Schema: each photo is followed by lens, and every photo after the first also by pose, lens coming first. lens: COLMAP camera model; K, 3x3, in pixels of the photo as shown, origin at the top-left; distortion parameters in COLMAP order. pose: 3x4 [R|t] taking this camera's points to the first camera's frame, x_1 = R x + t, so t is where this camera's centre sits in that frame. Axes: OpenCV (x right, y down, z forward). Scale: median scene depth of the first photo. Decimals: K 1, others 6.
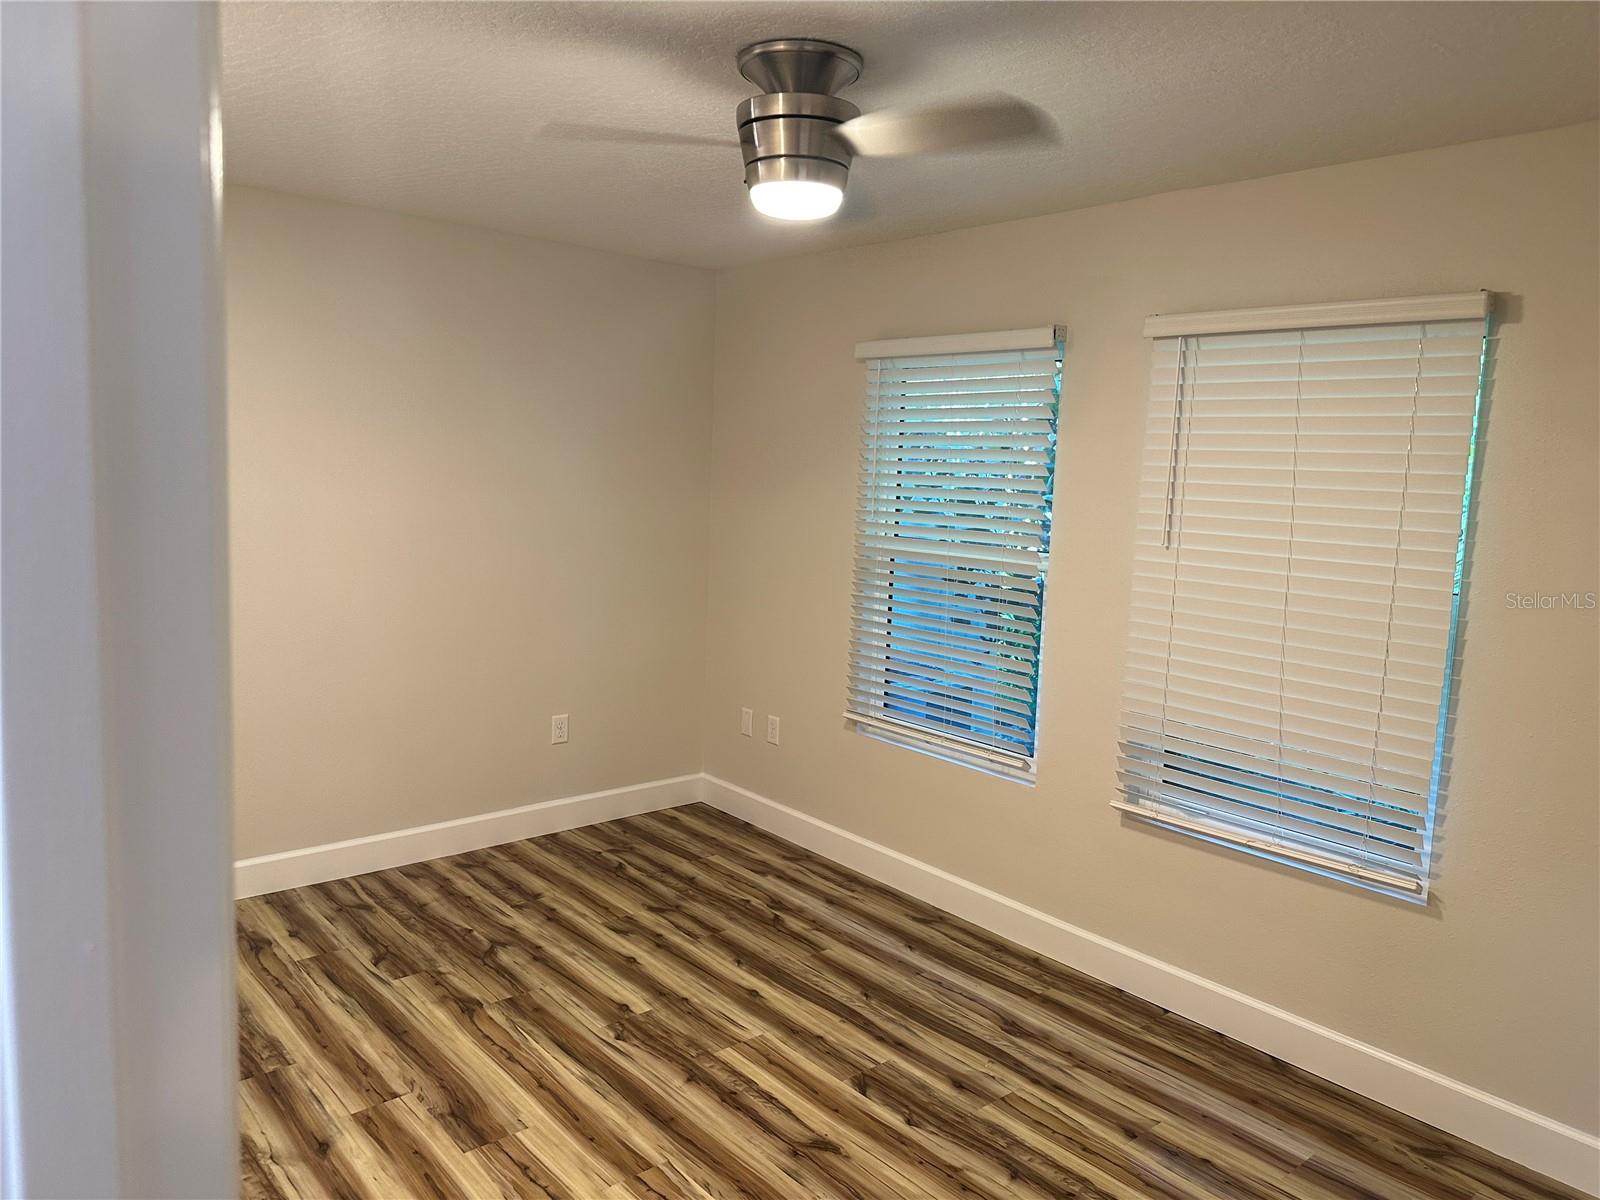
lens RADIAL K [[1130.1, 0, 787.3], [0, 1130.1, 595.6], [0, 0, 1]] dist [0.017143, -0.022771]
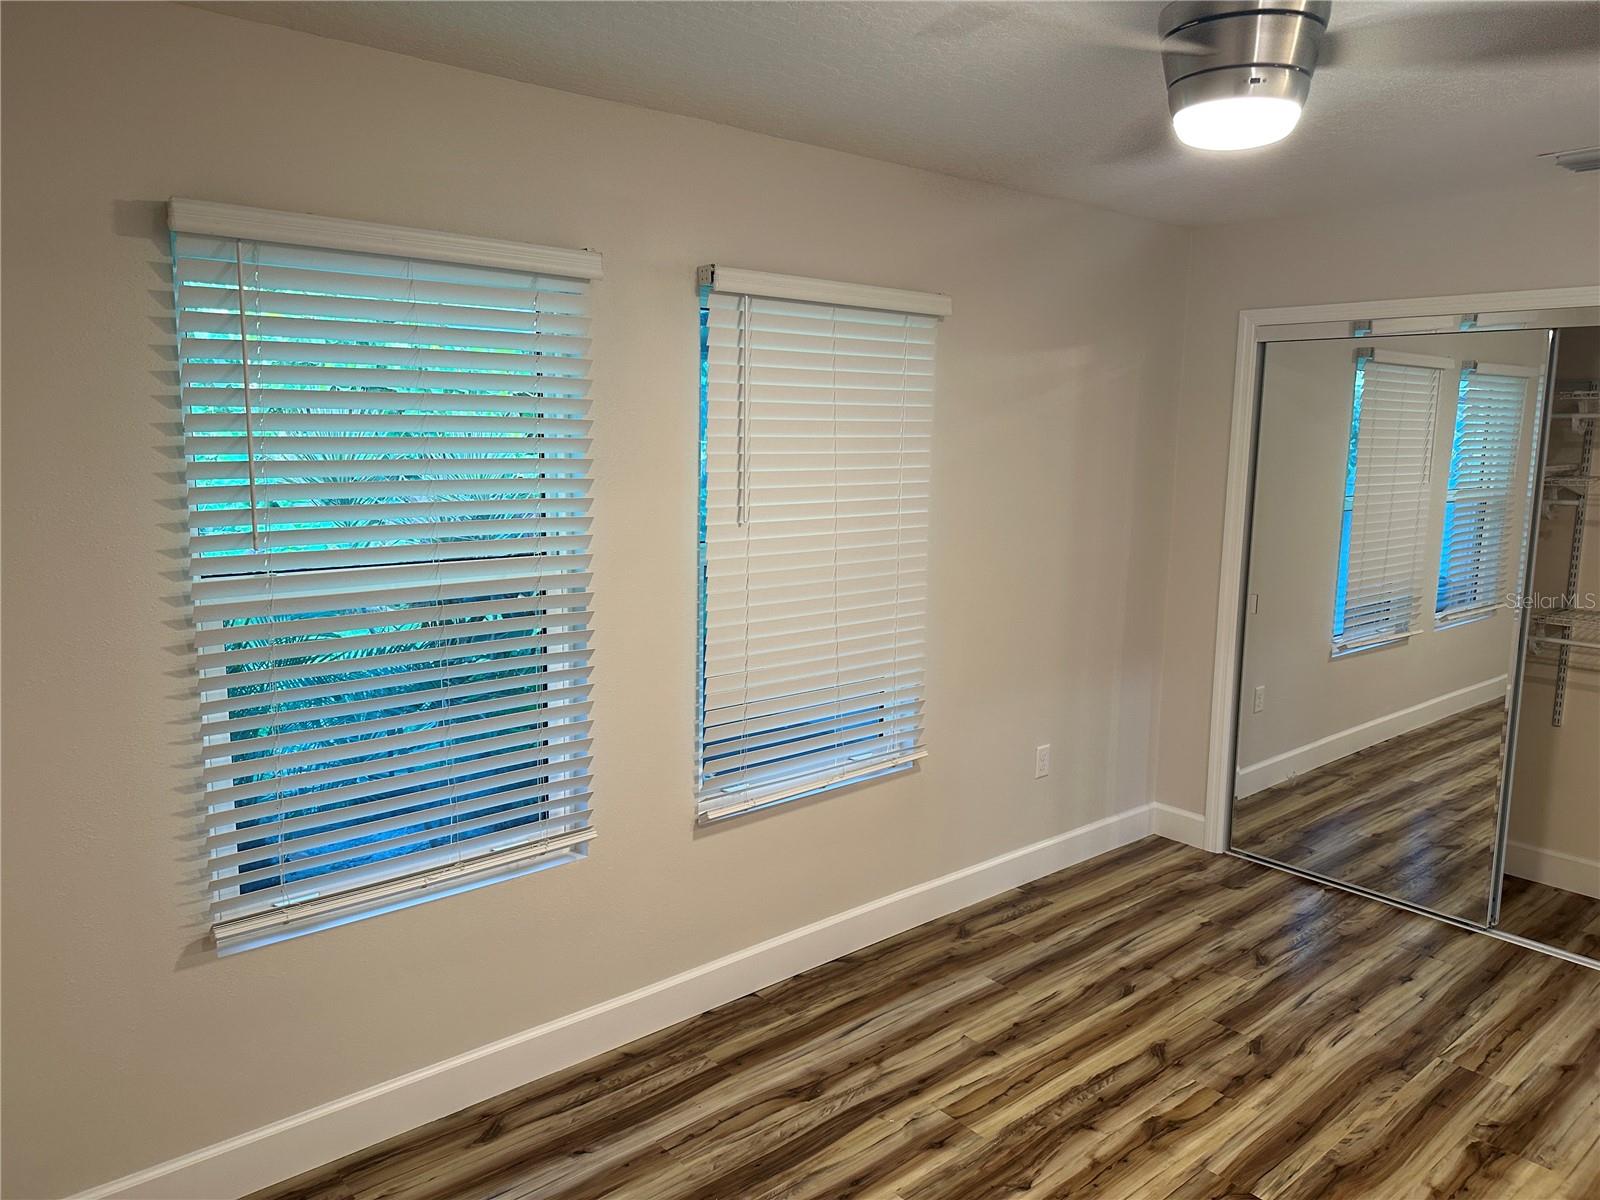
lens RADIAL K [[1188.3, 0, 802.7], [0, 1188.3, 587.5], [0, 0, 1]] dist [0.138419, -0.148935]
pose [[-0.039330, -0.184789, 0.981991, -0.668691], [0.090465, 0.978057, 0.187672, -0.179192], [-0.995123, 0.096217, -0.021750, 1.023379]]
